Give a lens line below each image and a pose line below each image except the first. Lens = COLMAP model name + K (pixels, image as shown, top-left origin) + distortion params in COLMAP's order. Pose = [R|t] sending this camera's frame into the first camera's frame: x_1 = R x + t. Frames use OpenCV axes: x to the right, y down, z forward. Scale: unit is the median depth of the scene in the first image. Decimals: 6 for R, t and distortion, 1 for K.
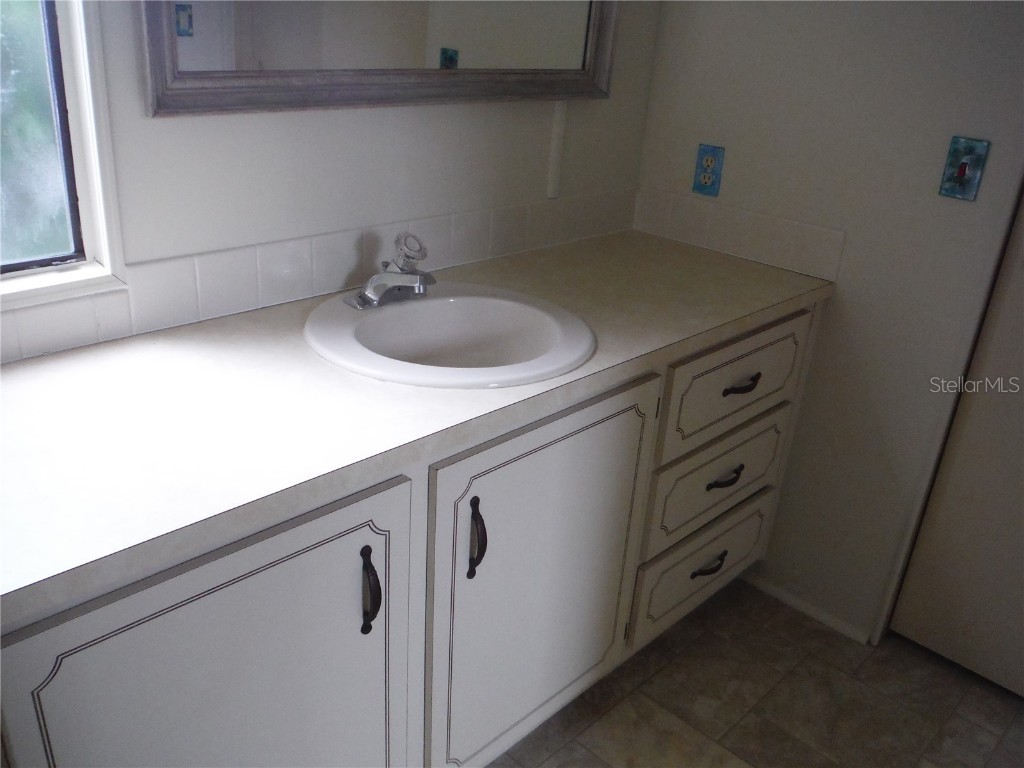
lens RADIAL K [[873.9, 0, 512.0], [0, 873.9, 384.0], [0, 0, 1]] dist [-0.007688, -0.143861]
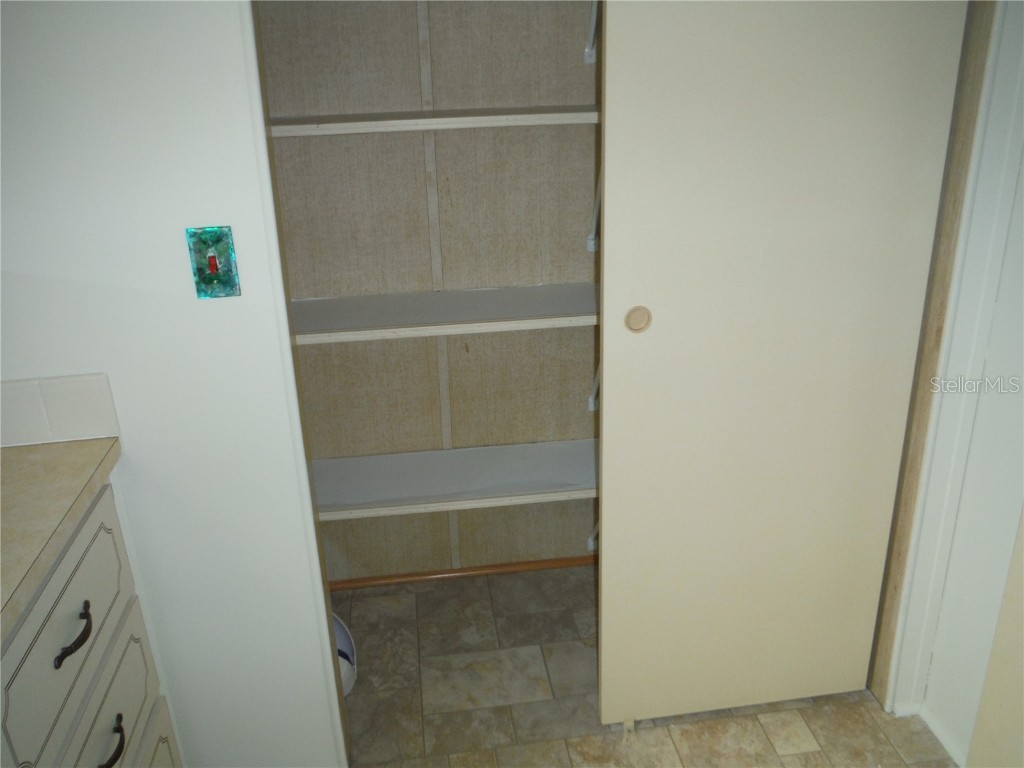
lens RADIAL K [[873.9, 0, 512.0], [0, 873.9, 384.0], [0, 0, 1]] dist [-0.007688, -0.143861]
pose [[0.619824, -0.366103, 0.694109, -0.492568], [0.372410, 0.915789, 0.150472, -0.122224], [-0.690745, 0.165227, 0.703968, 0.036849]]
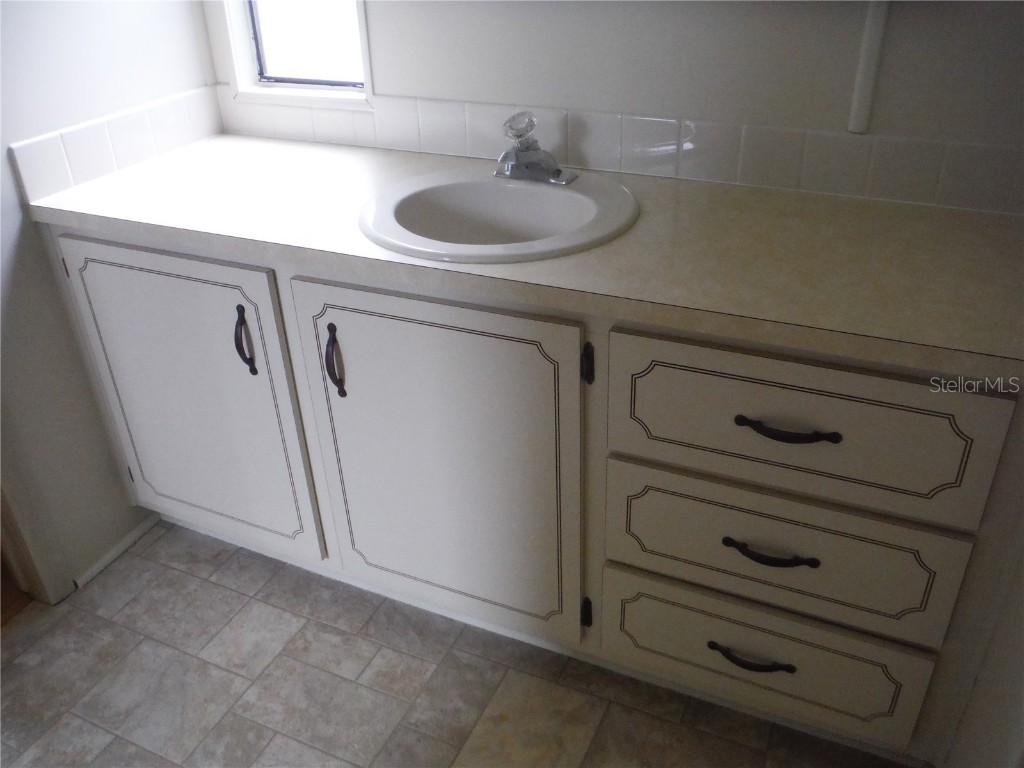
lens RADIAL K [[873.9, 0, 512.0], [0, 873.9, 384.0], [0, 0, 1]] dist [-0.007688, -0.143861]
pose [[0.328141, 0.407481, -0.852222, 0.769819], [-0.333193, 0.894119, 0.299221, -0.164586], [0.883915, 0.185767, 0.429167, 0.528373]]
